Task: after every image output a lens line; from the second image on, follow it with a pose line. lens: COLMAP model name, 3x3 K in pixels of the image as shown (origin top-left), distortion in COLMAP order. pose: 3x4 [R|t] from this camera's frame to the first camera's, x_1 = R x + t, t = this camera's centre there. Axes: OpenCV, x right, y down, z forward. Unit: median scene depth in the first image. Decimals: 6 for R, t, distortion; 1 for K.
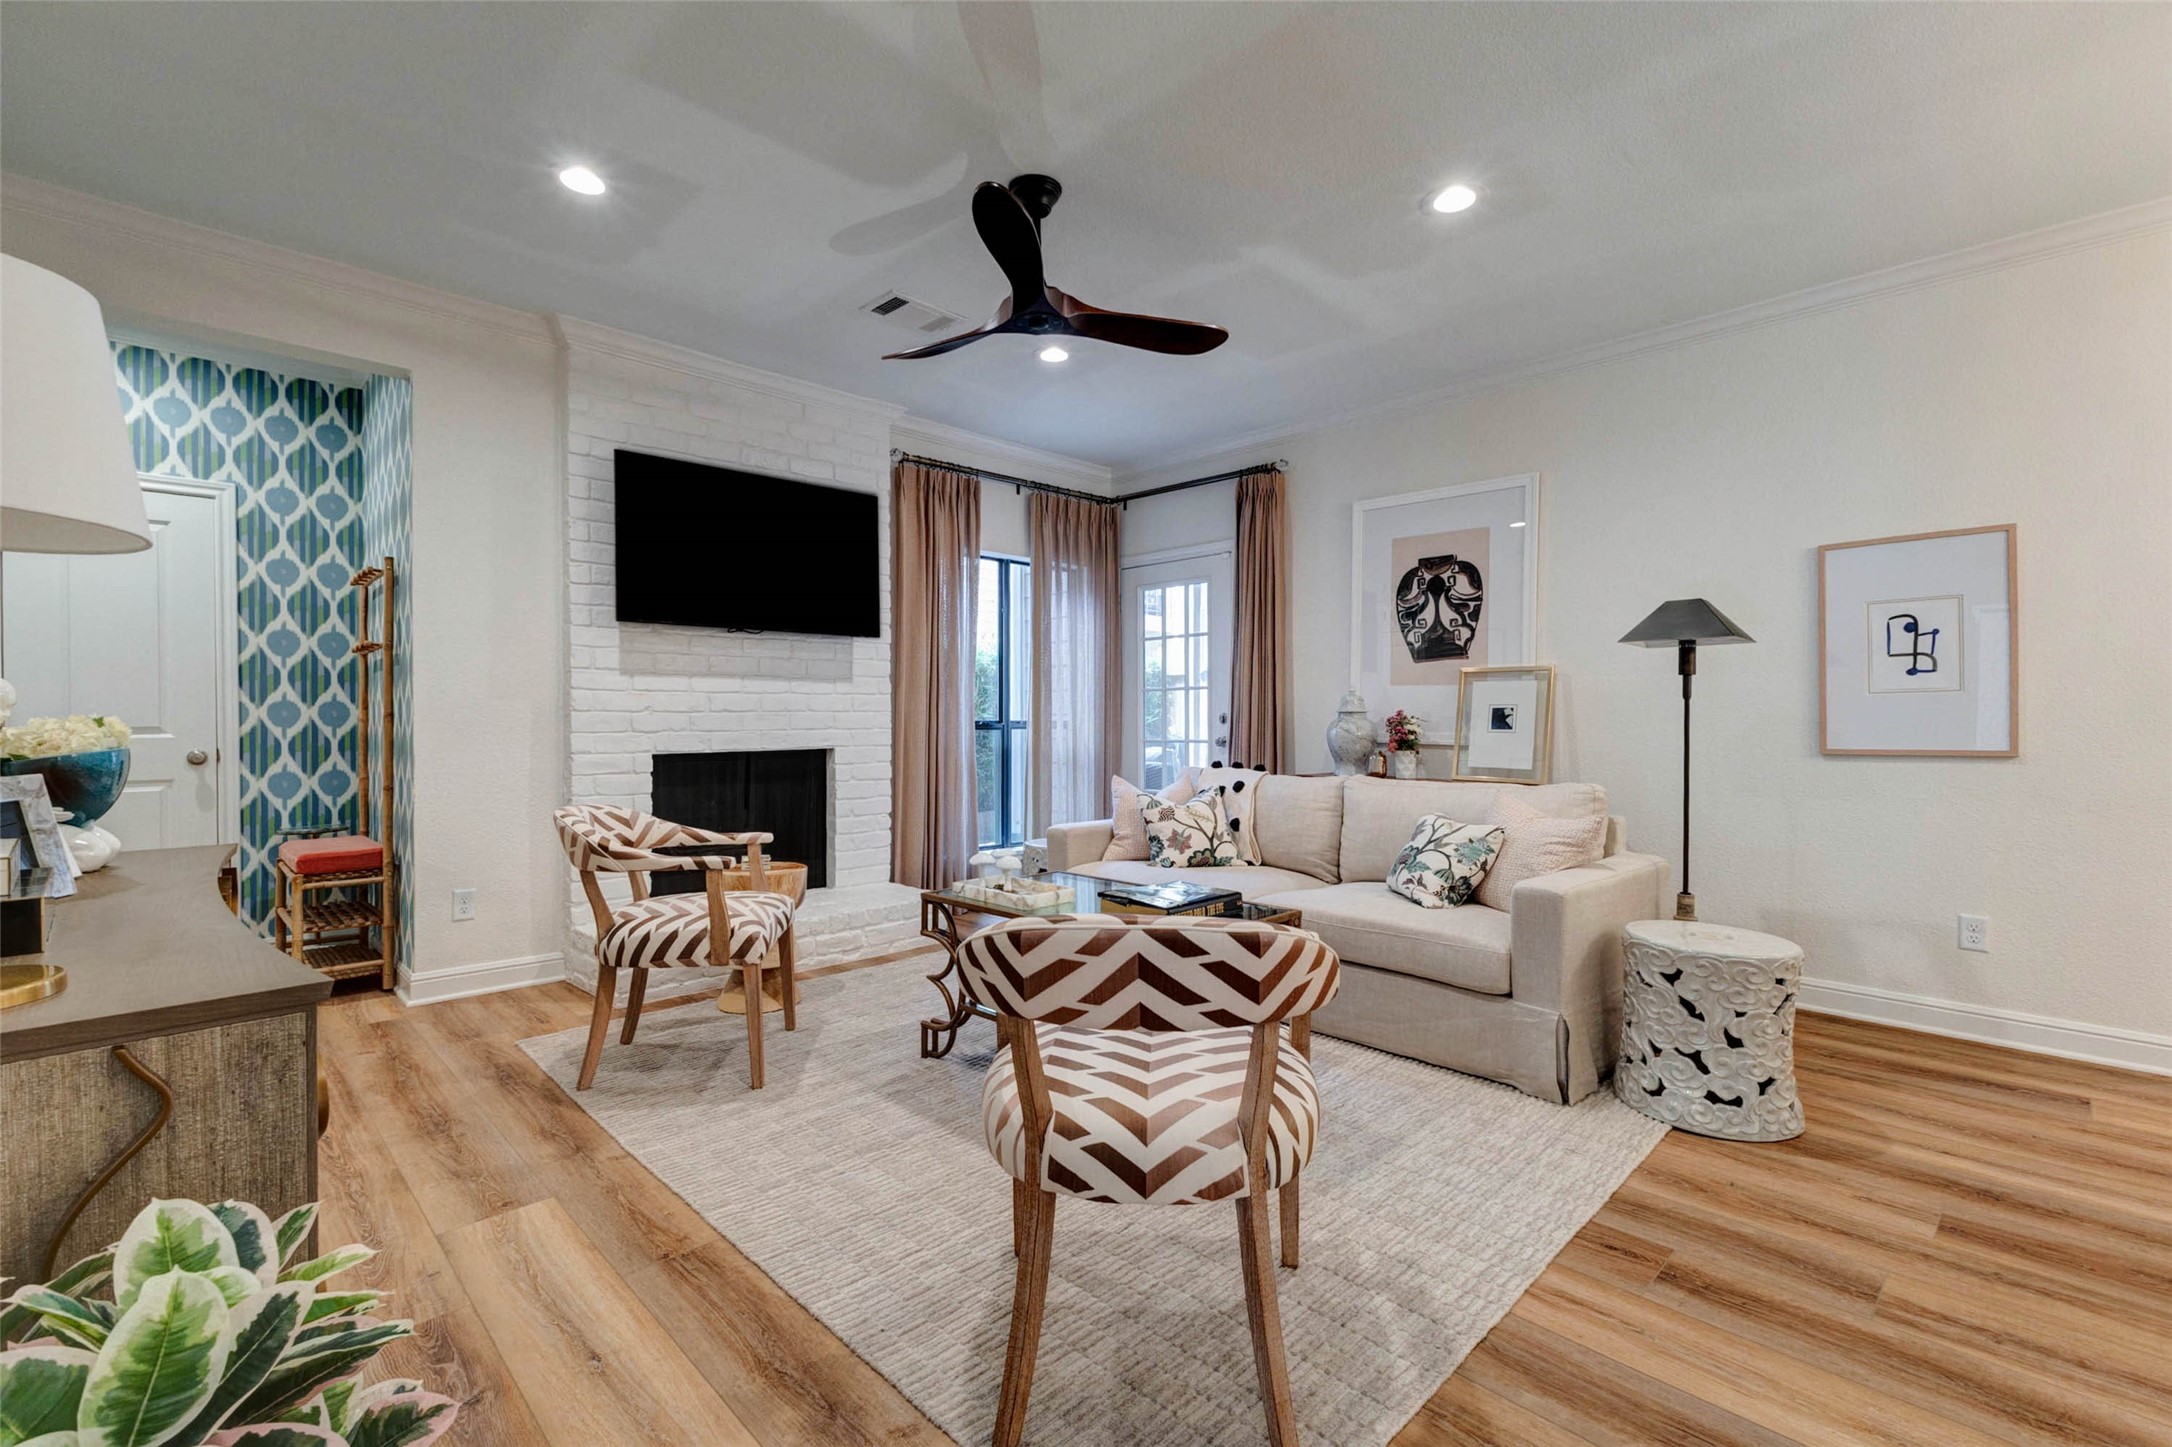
lens RADIAL K [[959.0, 0, 1086.6], [0, 959.0, 722.9], [0, 0, 1]] dist [0.008049, -0.000247]
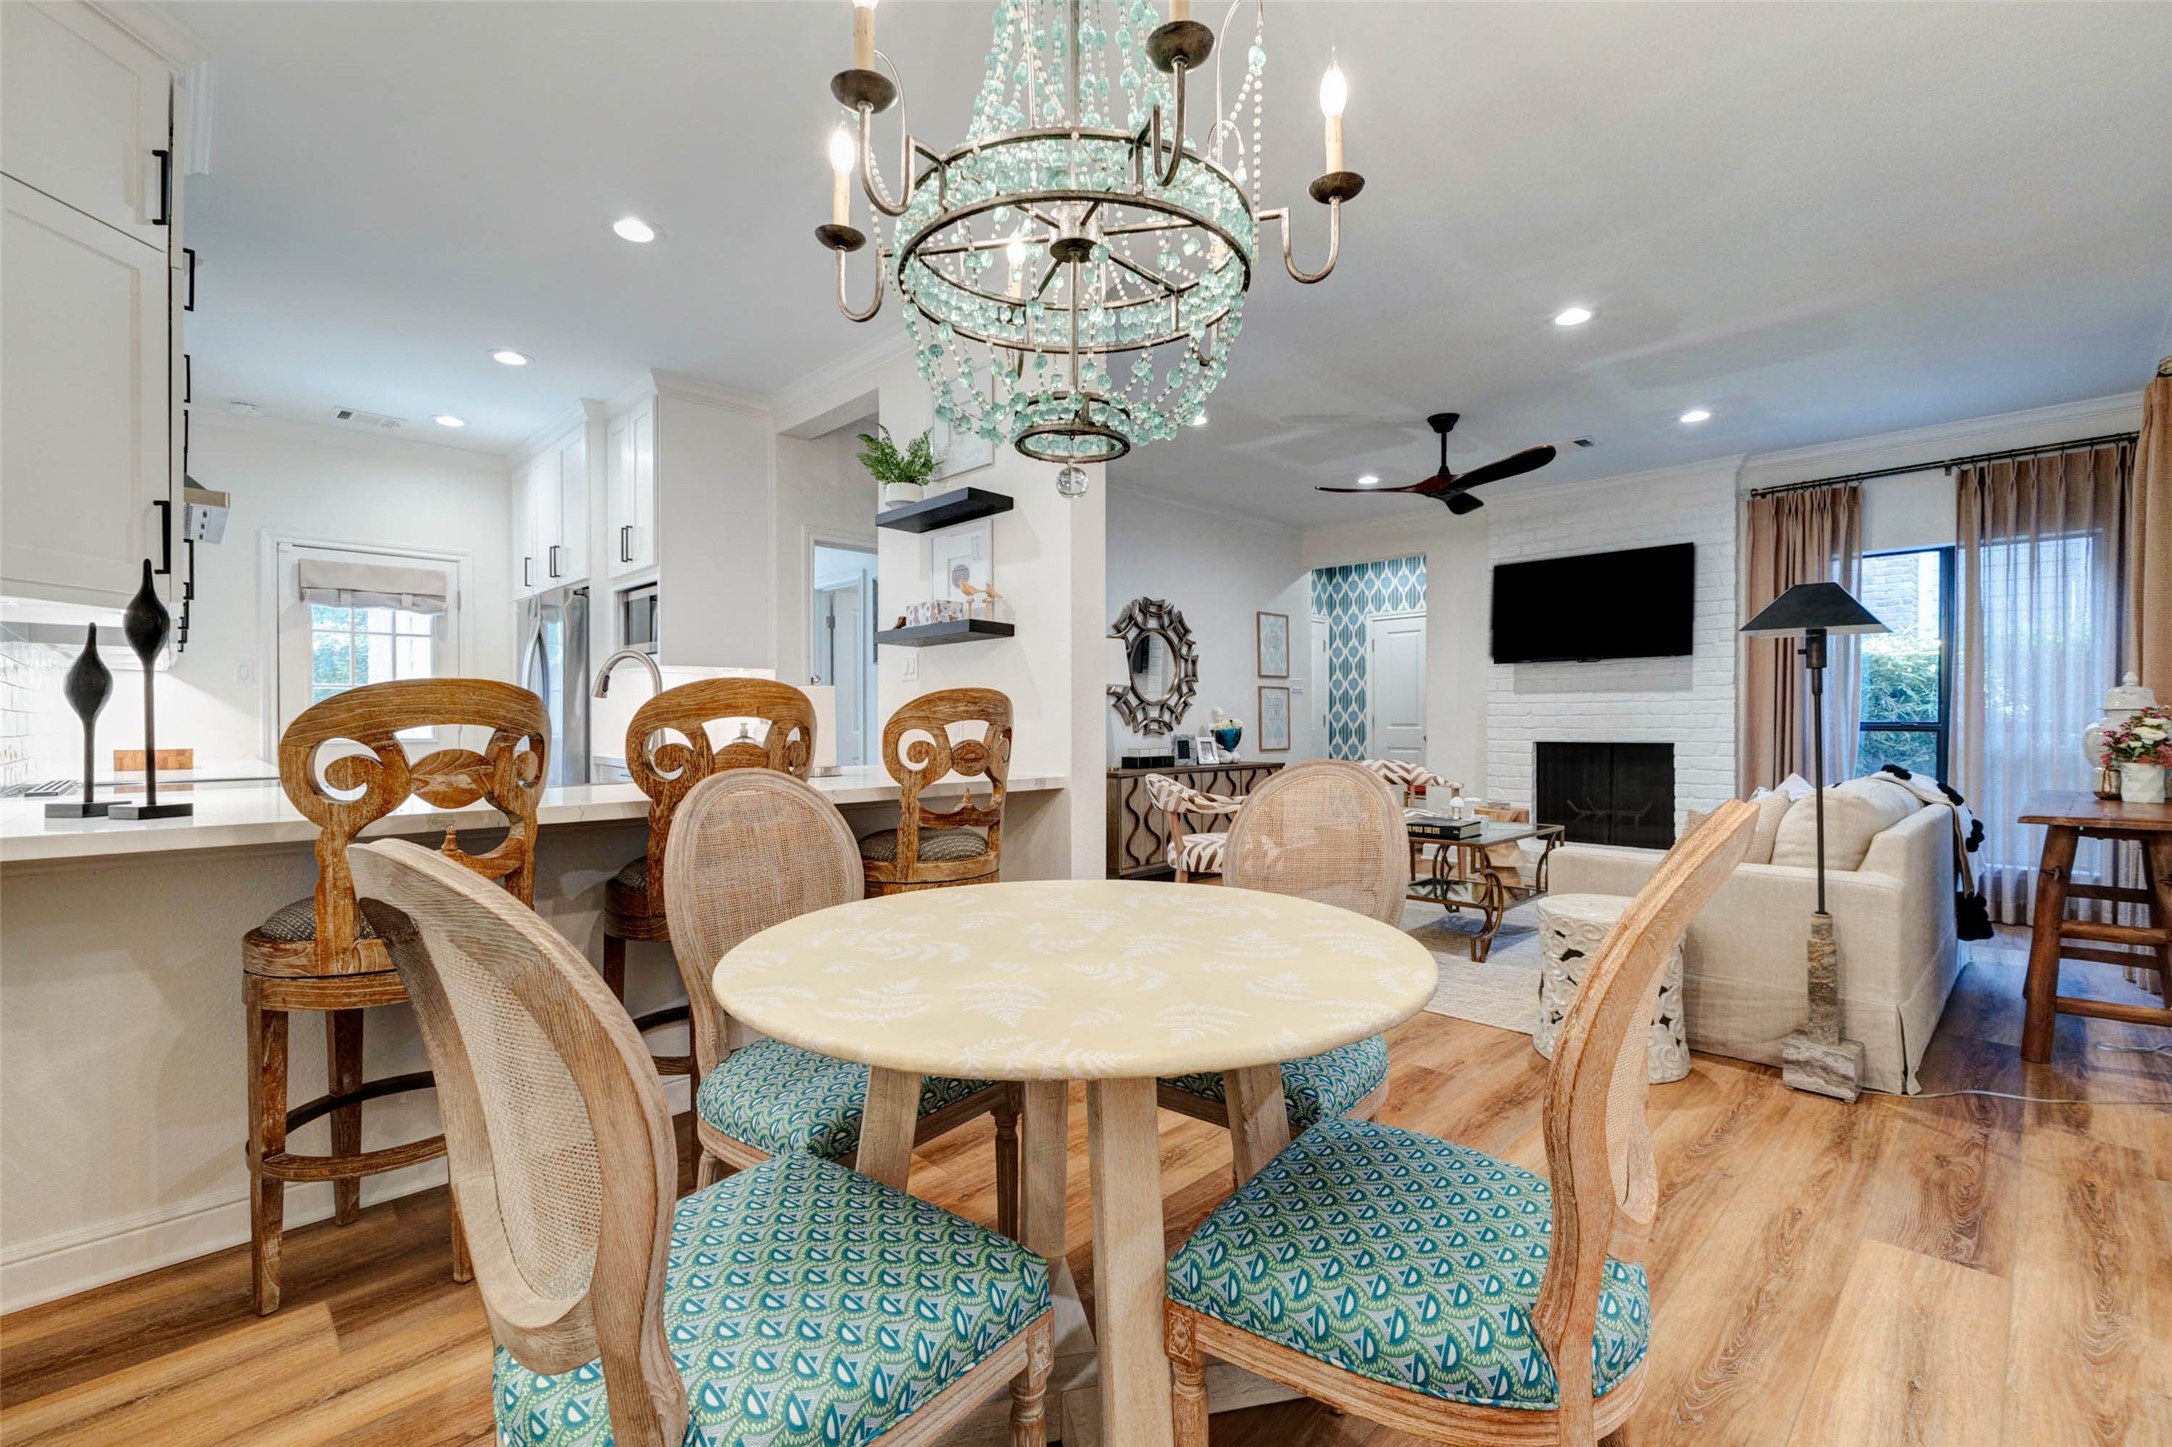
lens RADIAL K [[937.1, 0, 1093.6], [0, 937.1, 726.1], [0, 0, 1]] dist [0.002253, -0.001023]
pose [[0.004017, 0.007110, -0.999967, 1.122785], [-0.003712, 0.999968, 0.007095, -0.002148], [0.999985, 0.003683, 0.004044, 0.241813]]
